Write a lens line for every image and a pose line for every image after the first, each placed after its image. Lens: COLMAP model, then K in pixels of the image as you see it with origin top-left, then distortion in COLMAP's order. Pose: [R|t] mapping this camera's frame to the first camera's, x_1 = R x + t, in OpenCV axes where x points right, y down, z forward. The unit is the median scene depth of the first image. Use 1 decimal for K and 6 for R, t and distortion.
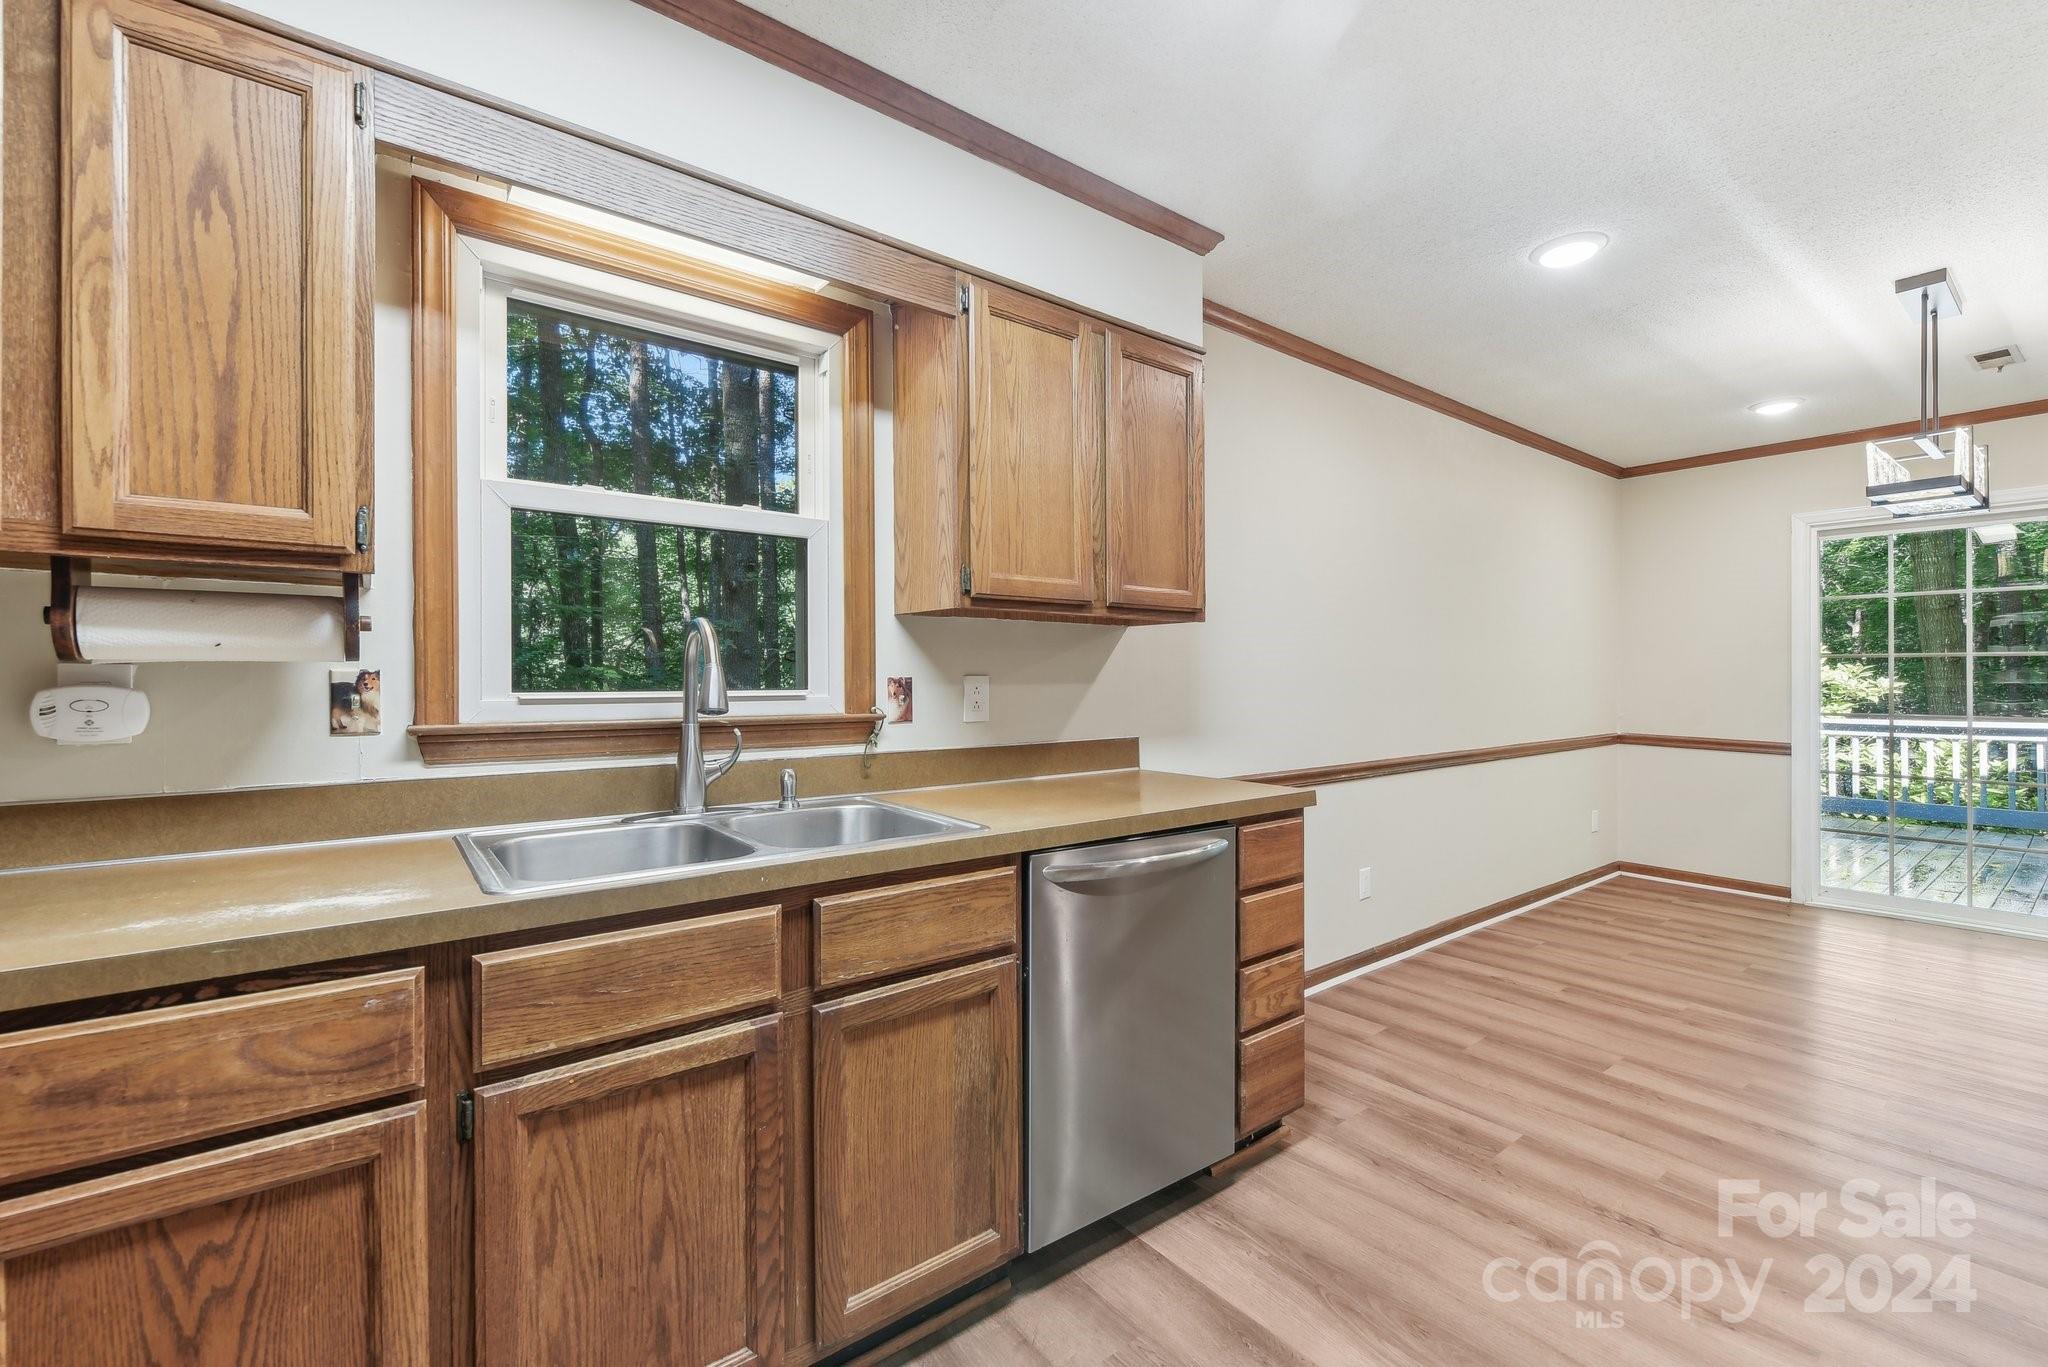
lens RADIAL K [[867.6, 0, 1020.4], [0, 867.6, 687.2], [0, 0, 1]] dist [-0.000449, -0.000097]
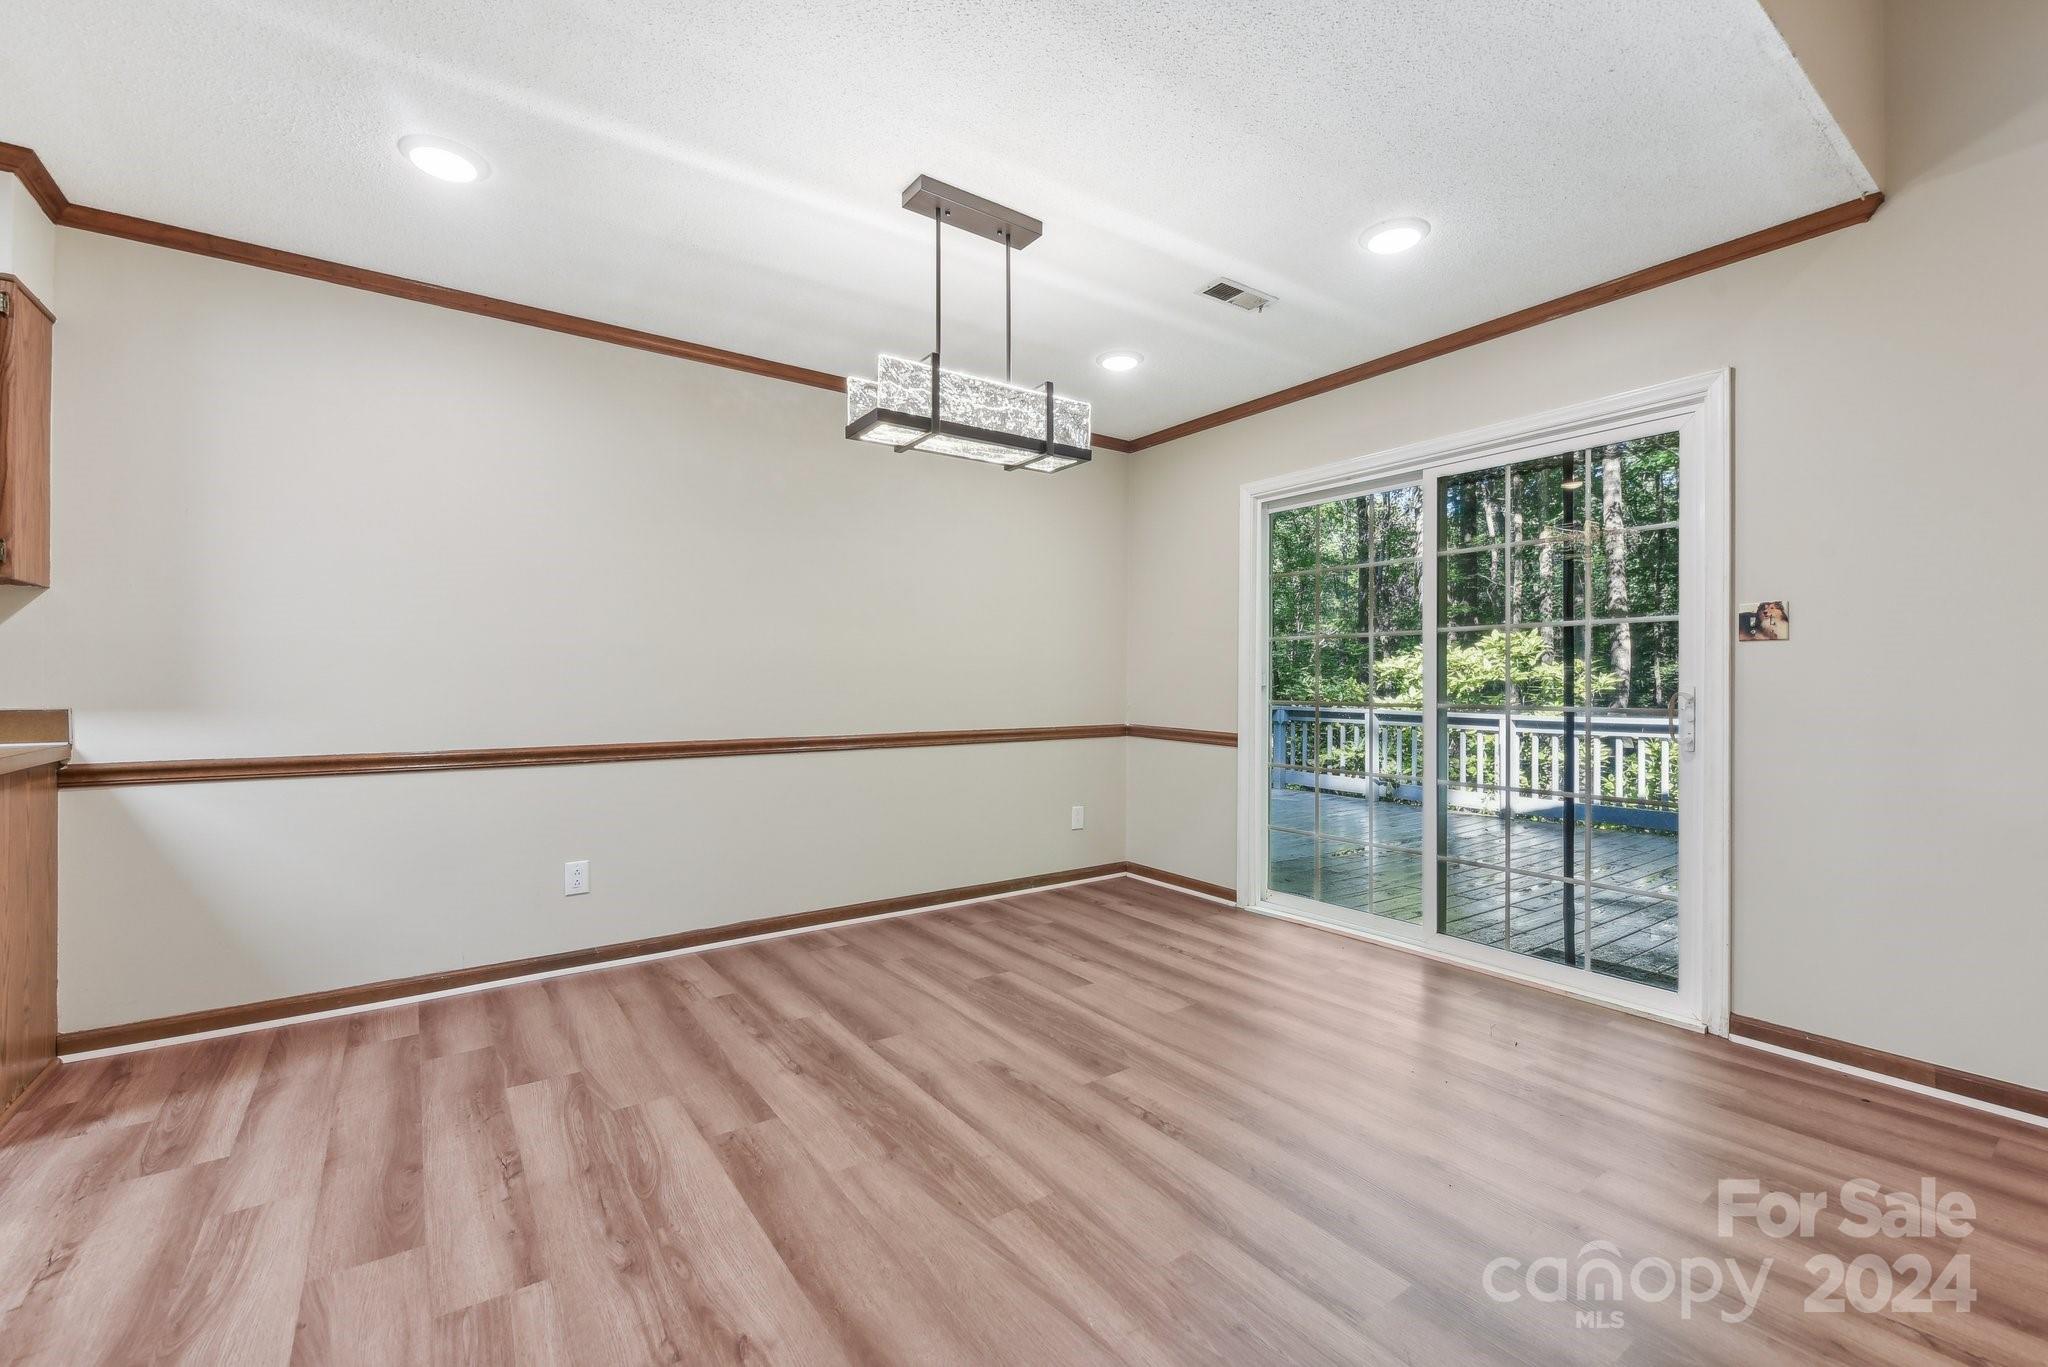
lens RADIAL K [[849.2, 0, 1030.2], [0, 849.2, 698.3], [0, 0, 1]] dist [-0.015313, -0.000107]
pose [[0.999591, 0.001750, -0.028533, 1.524099], [-0.001635, 0.999990, 0.004056, 0.052853], [0.028539, -0.004008, 0.999585, 0.200979]]
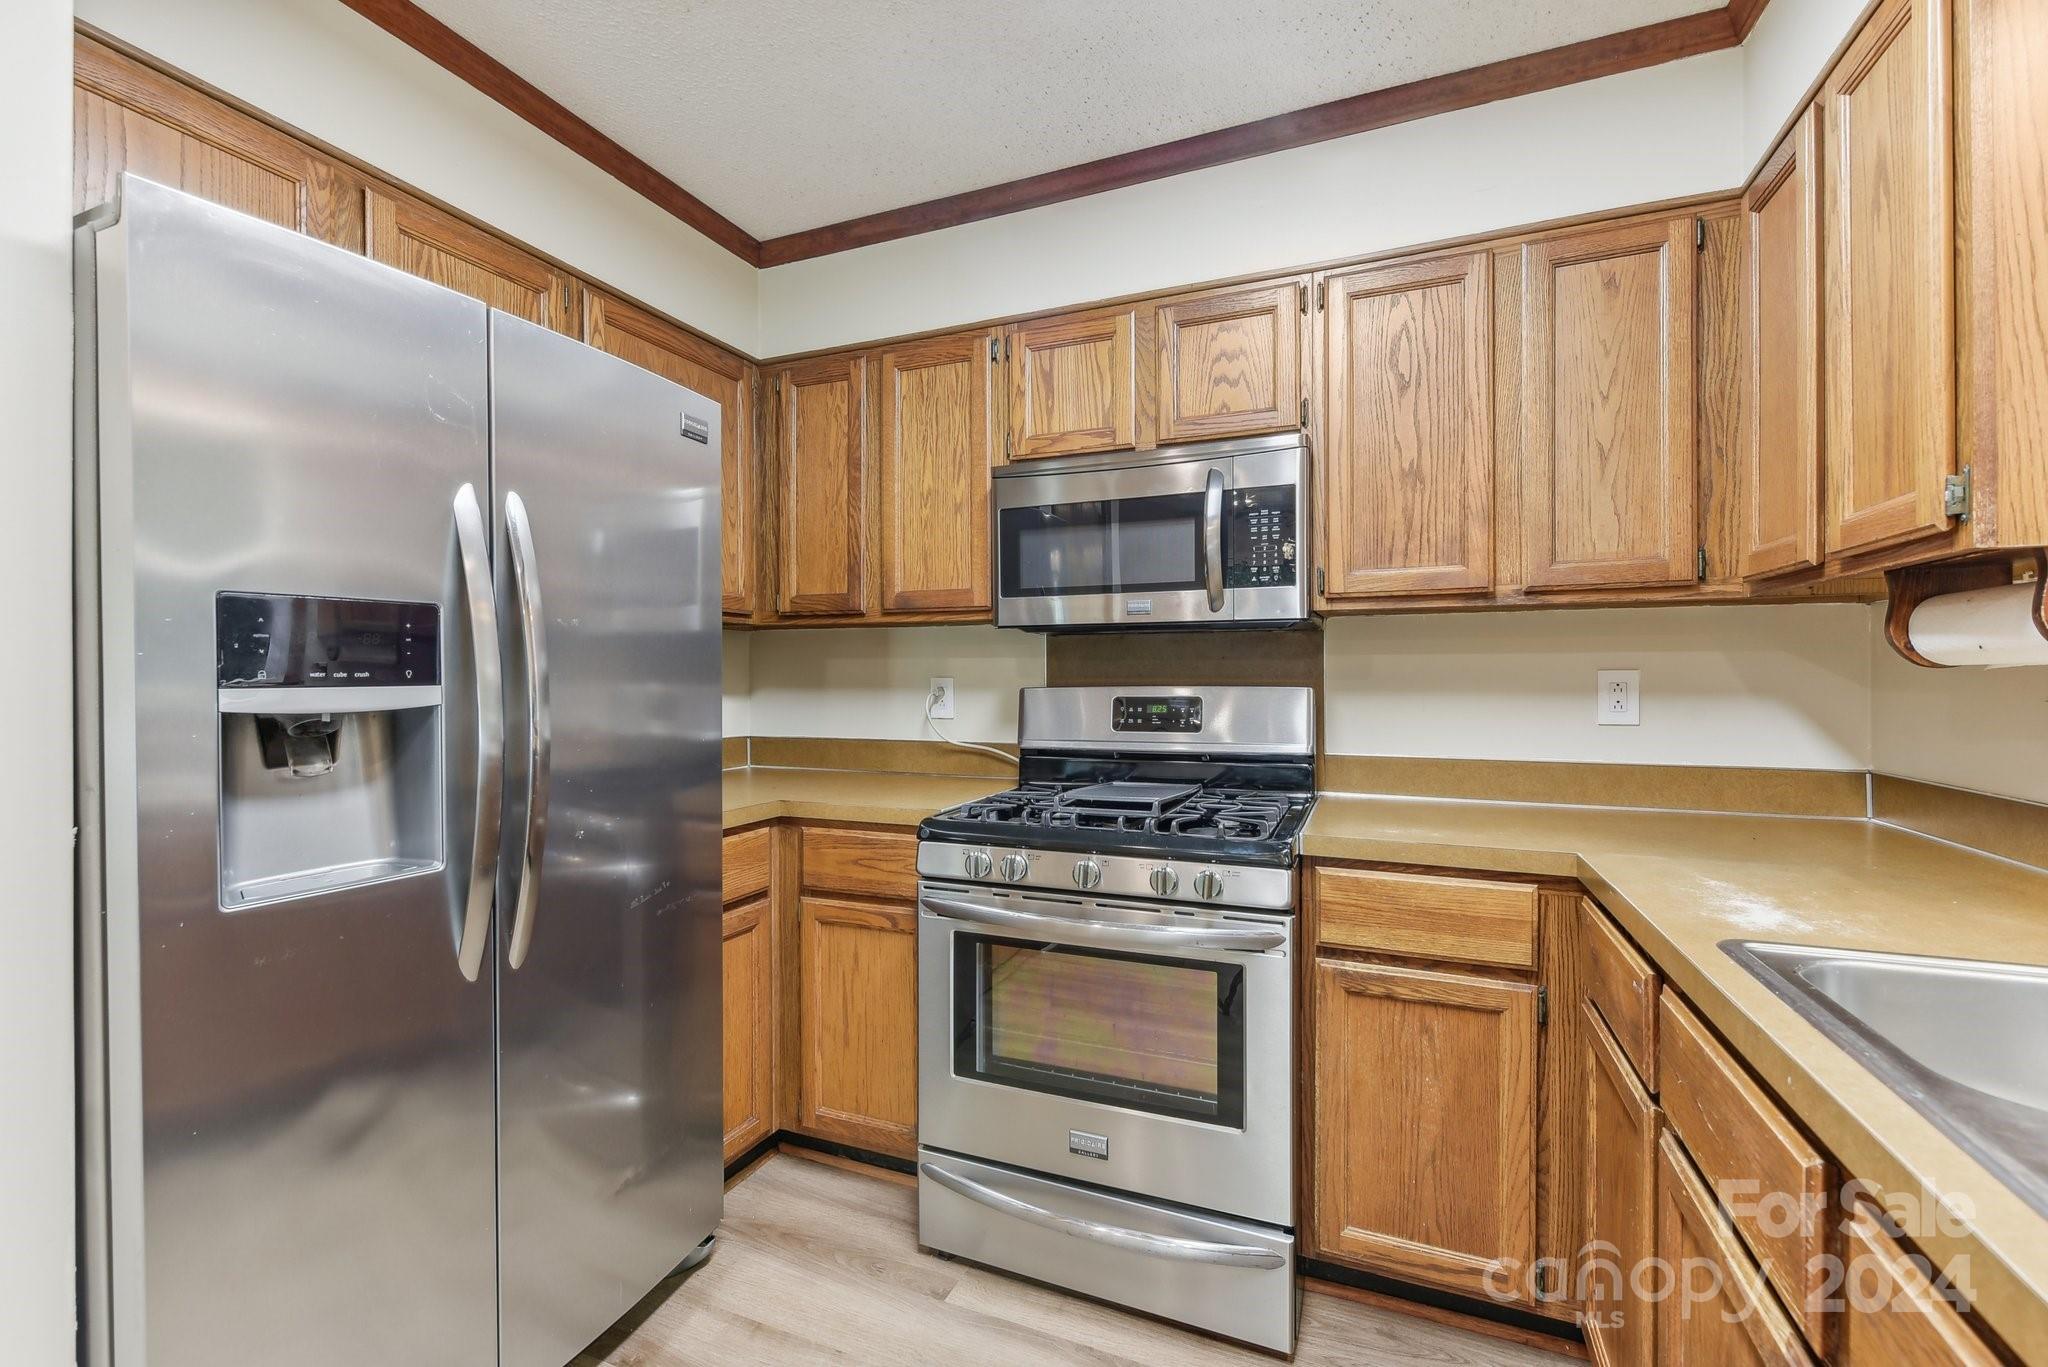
lens RADIAL K [[867.6, 0, 1020.4], [0, 867.6, 687.2], [0, 0, 1]] dist [-0.000449, -0.000097]
pose [[-0.874431, 0.006456, -0.485108, 0.218095], [-0.006717, 0.999655, 0.025410, -0.014366], [0.485104, 0.025477, -0.874085, 0.772101]]
